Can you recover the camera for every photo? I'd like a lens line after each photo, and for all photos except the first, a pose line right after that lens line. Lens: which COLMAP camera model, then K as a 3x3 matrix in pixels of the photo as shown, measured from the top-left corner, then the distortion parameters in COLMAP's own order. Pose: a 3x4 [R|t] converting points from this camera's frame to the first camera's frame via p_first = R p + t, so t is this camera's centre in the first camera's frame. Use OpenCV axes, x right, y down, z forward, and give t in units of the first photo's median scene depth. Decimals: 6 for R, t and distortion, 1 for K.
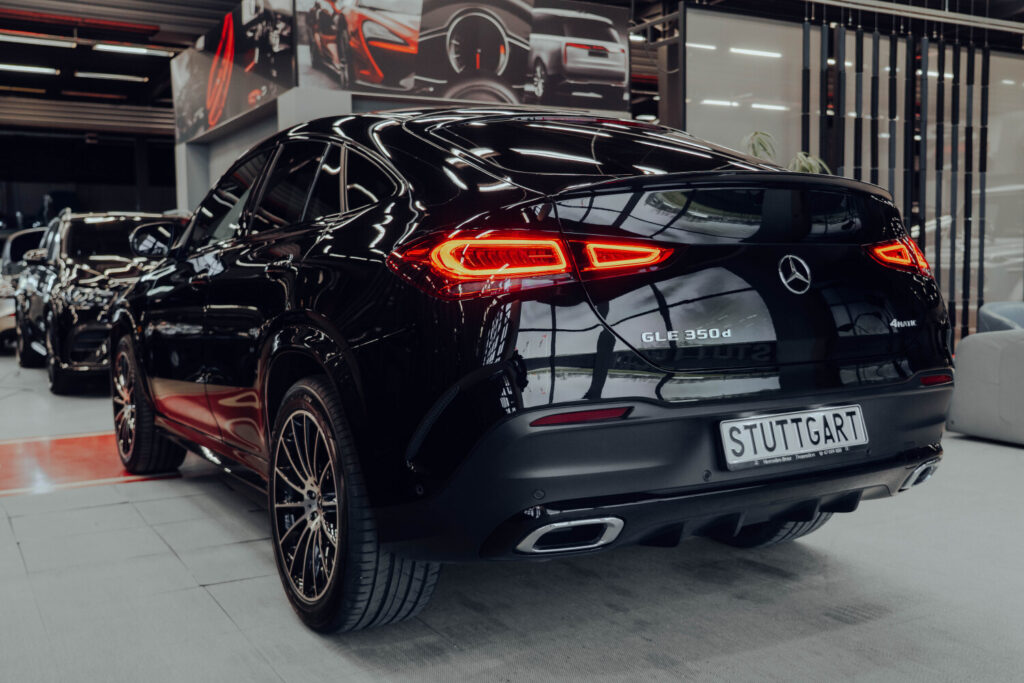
lens RADIAL K [[1026.9, 0, 521.0], [0, 1026.9, 338.0], [0, 0, 1]] dist [0.019390, 0.000000]
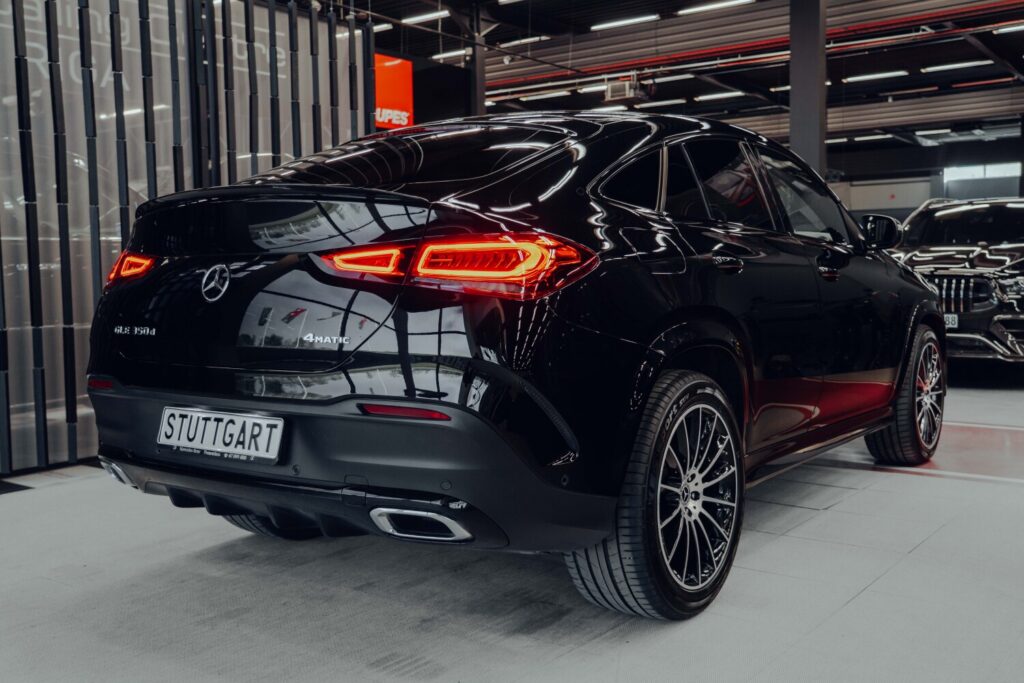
lens RADIAL K [[1026.9, 0, 529.2], [0, 1026.9, 344.2], [0, 0, 1]] dist [0.019390, 0.000000]
pose [[0.395033, 0.076130, -0.915507, 1.157868], [-0.056273, 0.996694, 0.058600, -0.066512], [0.916942, 0.028369, 0.398011, 0.737423]]
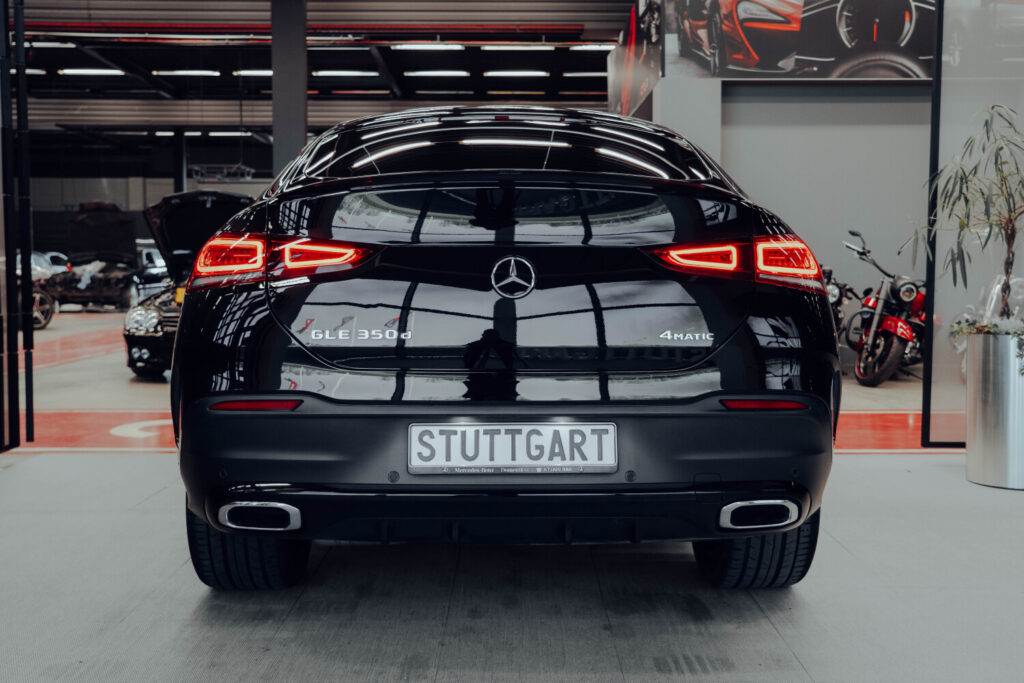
lens RADIAL K [[1110.2, 0, 519.9], [0, 1110.2, 338.5], [0, 0, 1]] dist [0.015133, 0.000000]
pose [[0.868230, 0.048012, -0.493833, 0.655876], [-0.048716, 0.998747, 0.011452, -0.014909], [0.493764, 0.014114, 0.869481, 0.097237]]
